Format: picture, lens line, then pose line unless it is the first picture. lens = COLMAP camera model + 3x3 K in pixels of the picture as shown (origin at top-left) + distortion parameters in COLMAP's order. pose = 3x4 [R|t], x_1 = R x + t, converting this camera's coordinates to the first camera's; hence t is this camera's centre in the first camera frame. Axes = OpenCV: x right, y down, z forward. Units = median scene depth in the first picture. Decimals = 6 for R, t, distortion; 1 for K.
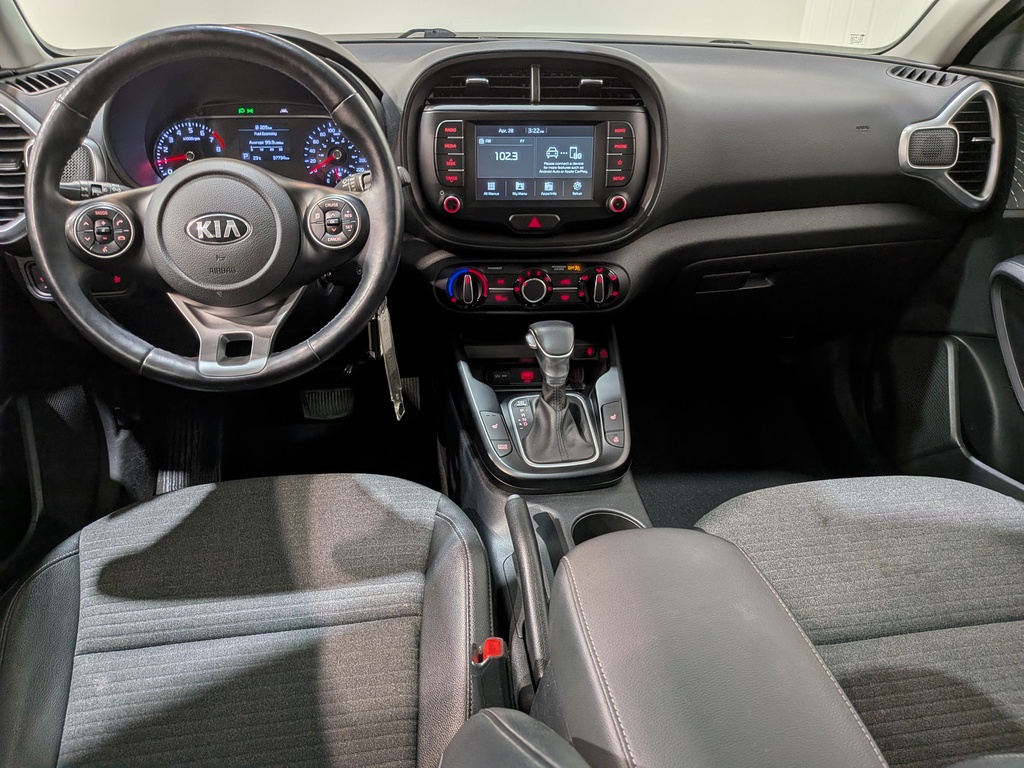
lens RADIAL K [[751.8, 0, 501.7], [0, 751.8, 380.9], [0, 0, 1]] dist [0.058179, -0.103457]
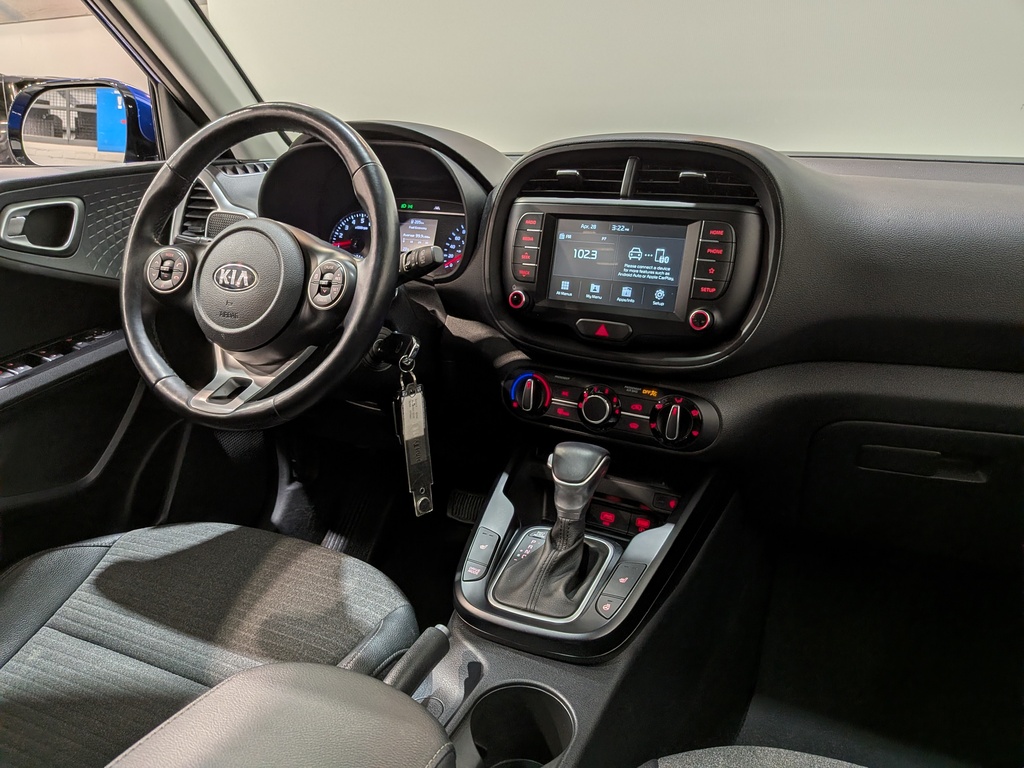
lens RADIAL K [[751.8, 0, 490.7], [0, 751.8, 402.4], [0, 0, 1]] dist [0.058179, -0.103457]
pose [[0.828054, 0.169613, -0.534376, 0.413915], [-0.263116, 0.959223, -0.103255, -0.010863], [0.495072, 0.226103, 0.838916, 0.242719]]
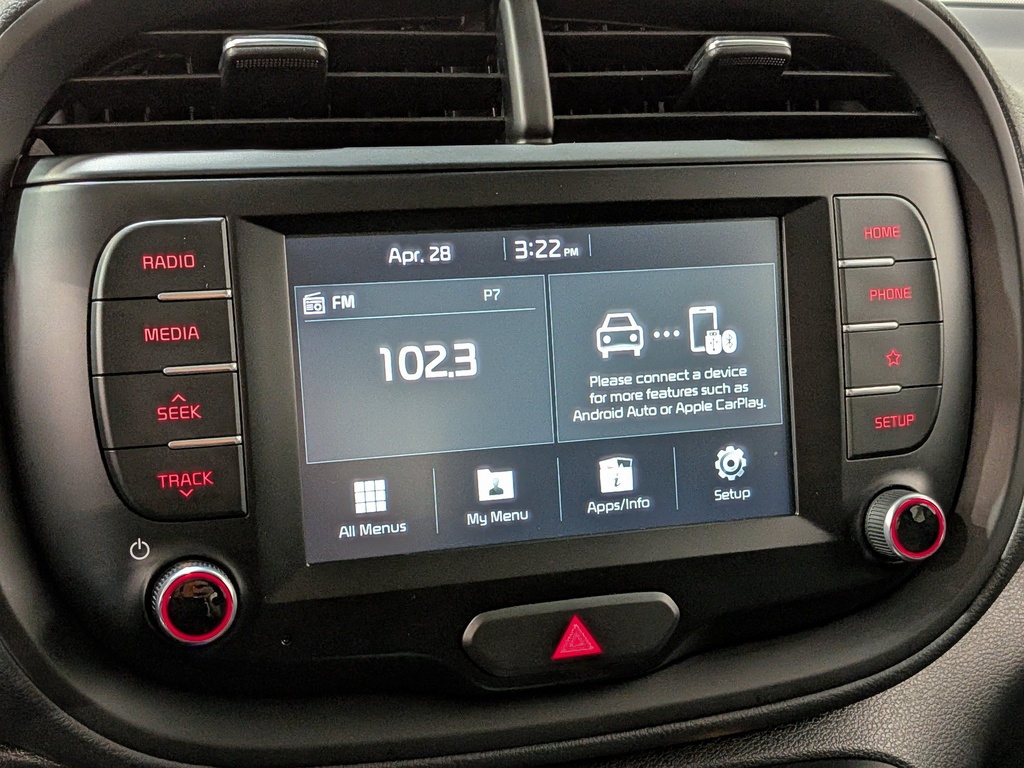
lens RADIAL K [[1508.9, 0, 520.3], [0, 1508.9, 388.0], [0, 0, 1]] dist [0.035811, 0.000000]
pose [[0.967055, -0.067974, 0.245326, -0.076734], [0.125187, 0.966098, -0.225795, -0.185636], [-0.221661, 0.249068, 0.942779, 0.574138]]
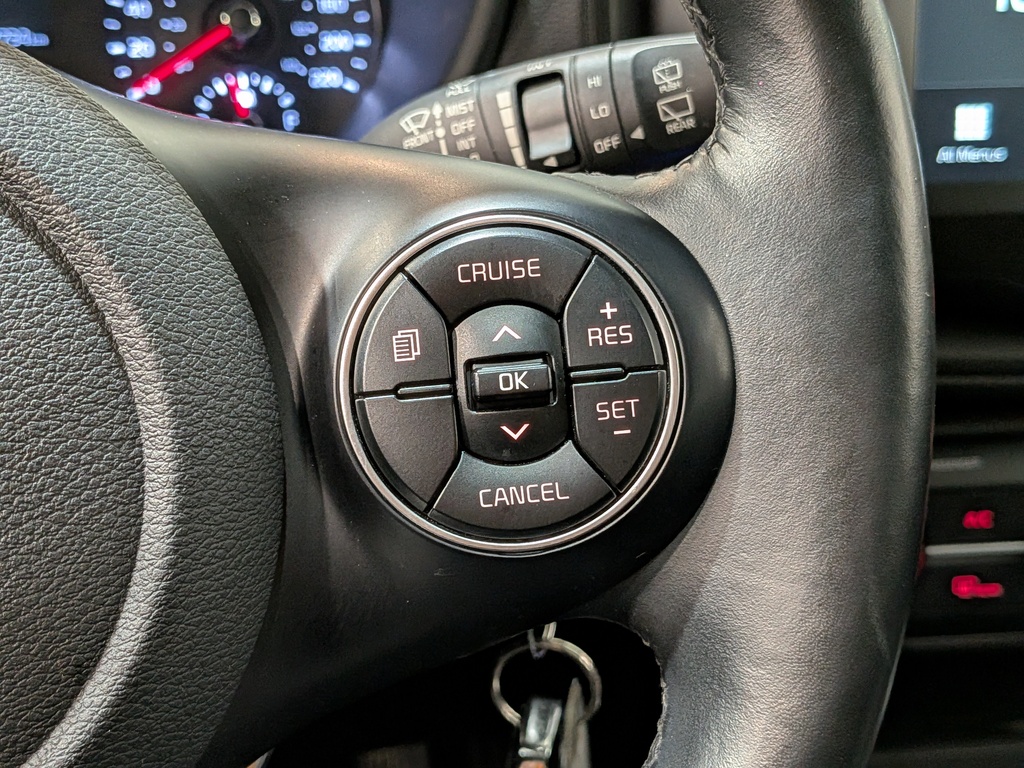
lens RADIAL K [[1523.8, 0, 461.3], [0, 1523.8, 378.9], [0, 0, 1]] dist [0.068586, 0.000000]
pose [[0.997225, -0.036462, 0.064903, -0.201069], [0.042275, 0.994992, -0.090570, -0.146527], [-0.061275, 0.093063, 0.993773, 0.557042]]
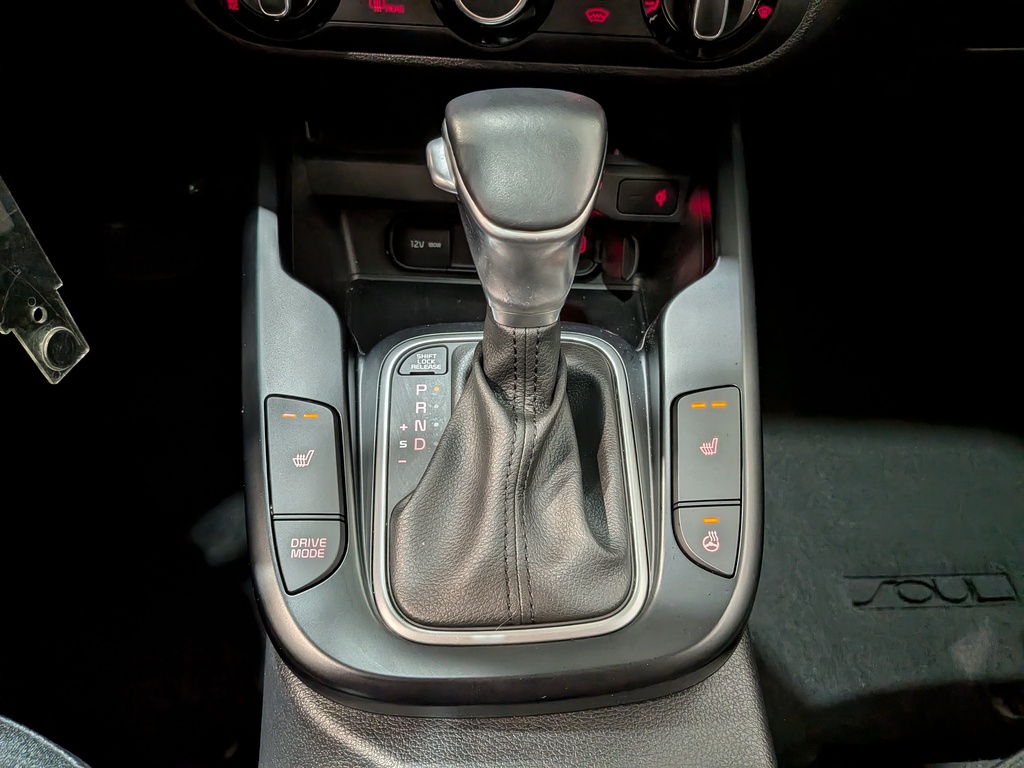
lens RADIAL K [[751.8, 0, 520.9], [0, 751.8, 391.8], [0, 0, 1]] dist [0.058179, -0.103457]
pose [[0.995454, 0.079366, -0.052657, 0.087022], [-0.062297, 0.960742, 0.270360, -0.049168], [0.072047, -0.265850, 0.961318, 0.705466]]
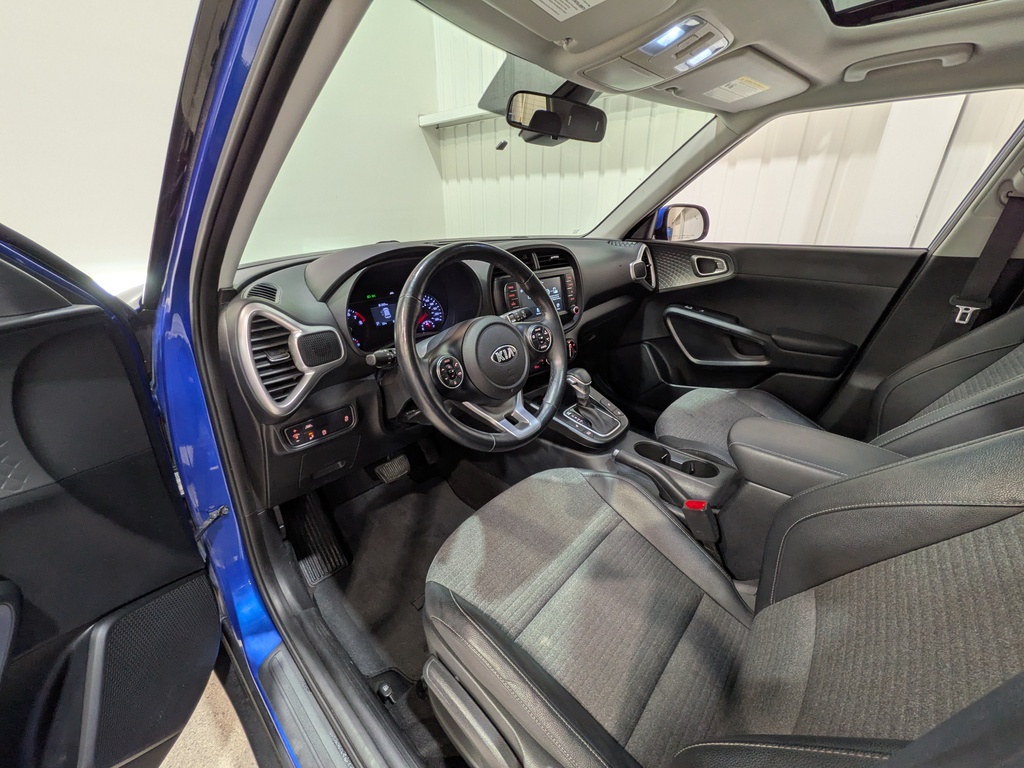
lens RADIAL K [[409.5, 0, 519.8], [0, 409.5, 379.1], [0, 0, 1]] dist [0.007742, -0.000145]
pose [[0.767314, -0.264551, 0.584159, -0.703261], [0.317384, 0.948215, 0.012527, -0.113736], [-0.557222, 0.175790, 0.811543, 0.176671]]
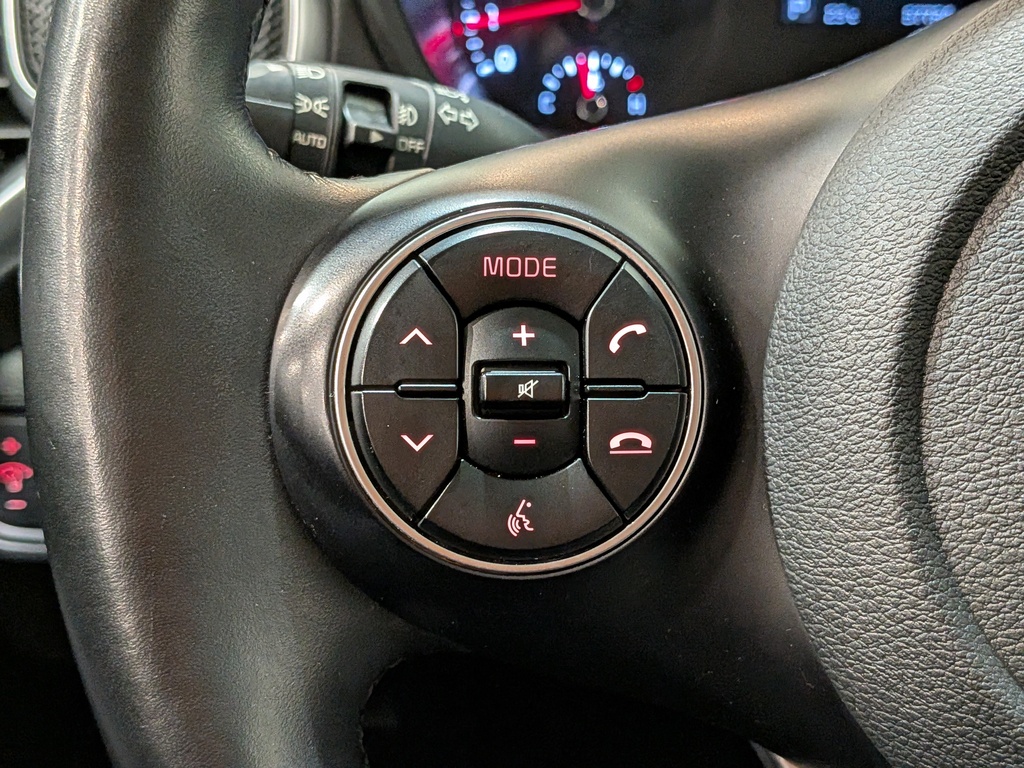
lens RADIAL K [[1502.8, 0, 520.7], [0, 1502.8, 386.5], [0, 0, 1]] dist [0.124402, 0.000000]
pose [[0.982725, 0.062807, -0.174088, -0.363947], [-0.078057, 0.993556, -0.082178, -0.134084], [0.167805, 0.094348, 0.981295, 0.549569]]
